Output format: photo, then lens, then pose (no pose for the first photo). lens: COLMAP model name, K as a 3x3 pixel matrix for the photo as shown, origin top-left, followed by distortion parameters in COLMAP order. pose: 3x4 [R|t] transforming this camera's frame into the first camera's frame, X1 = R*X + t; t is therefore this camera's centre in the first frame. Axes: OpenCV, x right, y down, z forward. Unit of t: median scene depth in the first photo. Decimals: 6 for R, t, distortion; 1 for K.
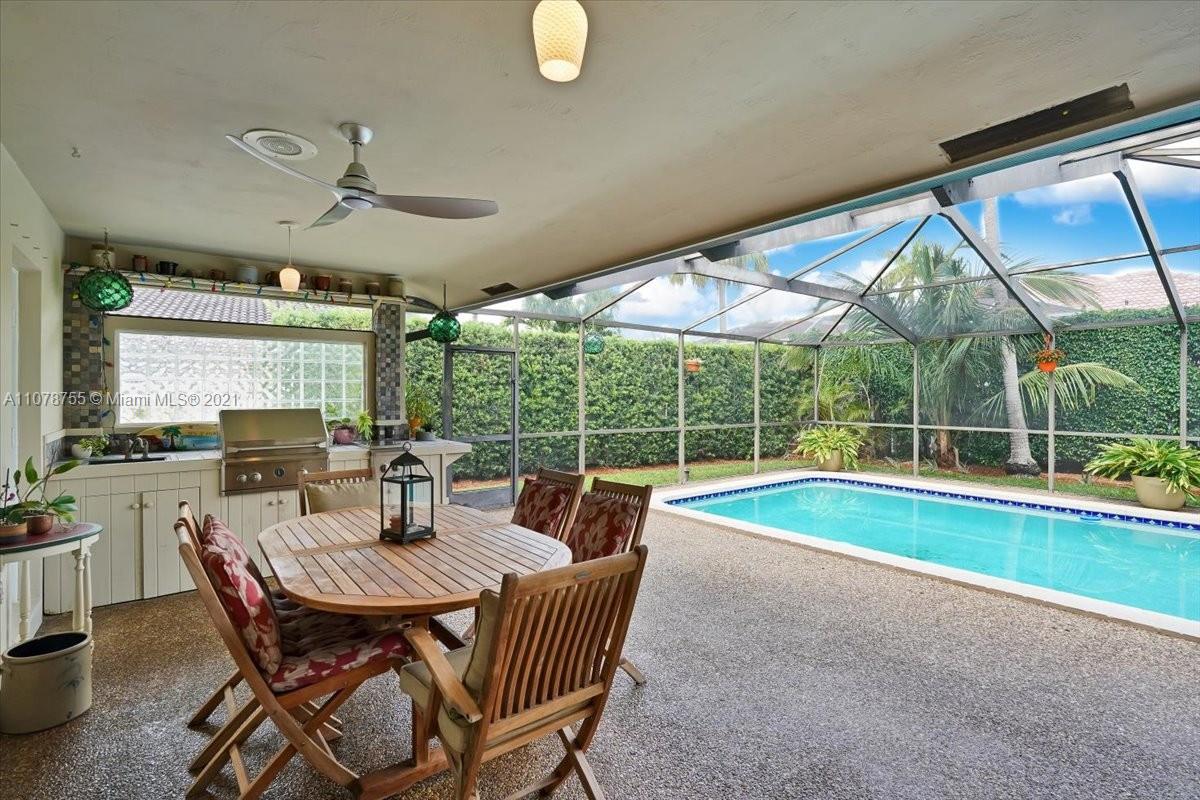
lens RADIAL K [[576.6, 0, 600.0], [0, 576.6, 400.0], [0, 0, 1]] dist [-0.001526, -0.000025]
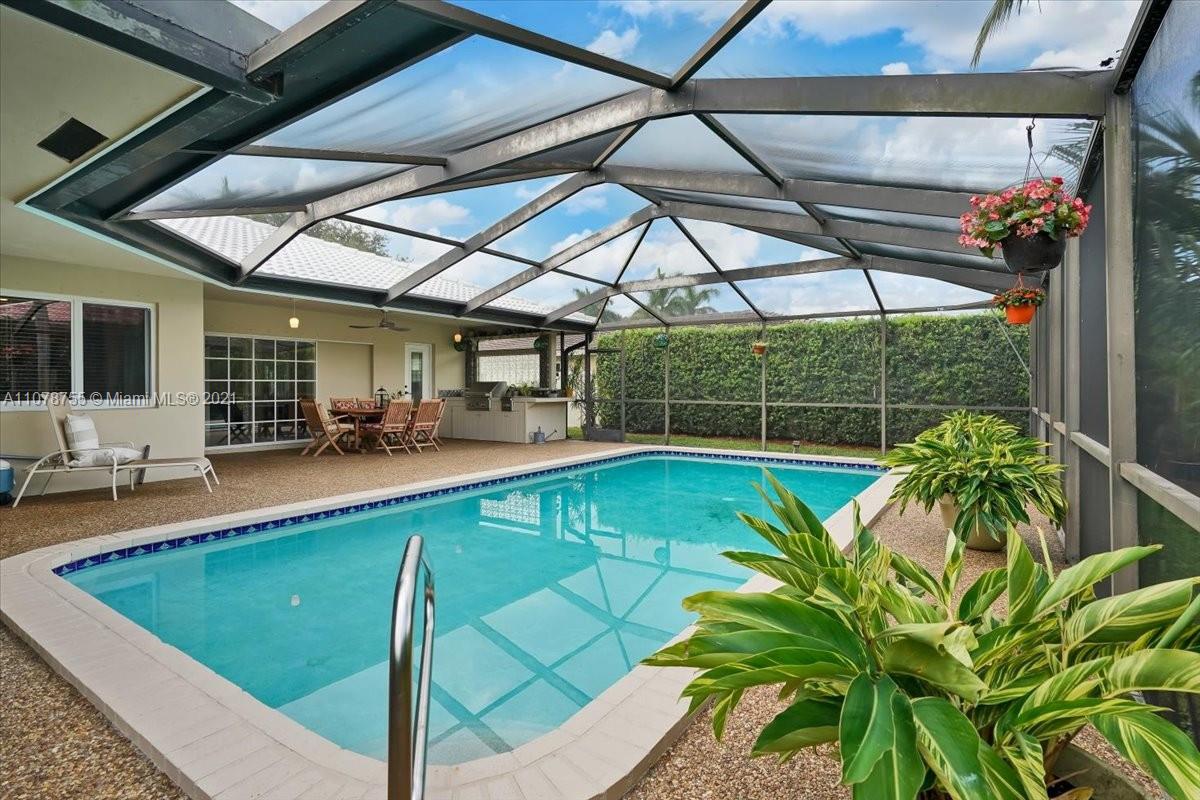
lens RADIAL K [[576.6, 0, 600.0], [0, 576.6, 400.0], [0, 0, 1]] dist [-0.001526, -0.000025]
pose [[0.320143, 0.019683, -0.947165, 1.016674], [-0.008020, 0.999805, 0.018066, 0.022122], [0.947335, 0.001813, 0.320238, 0.288713]]
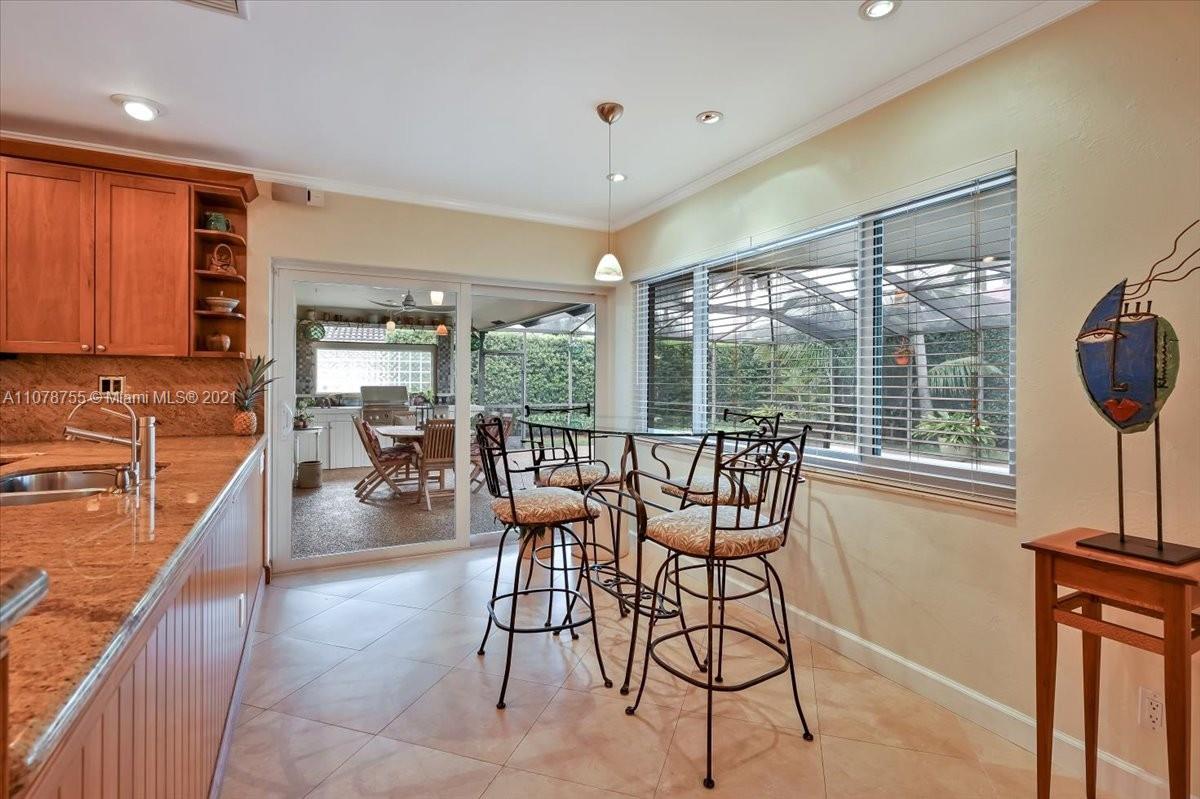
lens RADIAL K [[566.0, 0, 599.5], [0, 566.0, 385.0], [0, 0, 1]] dist [-0.003984, -0.000395]
pose [[0.985737, 0.004883, -0.168224, 0.233682], [-0.005603, 0.999977, -0.003808, 0.006787], [0.168202, 0.004697, 0.985741, -0.379587]]
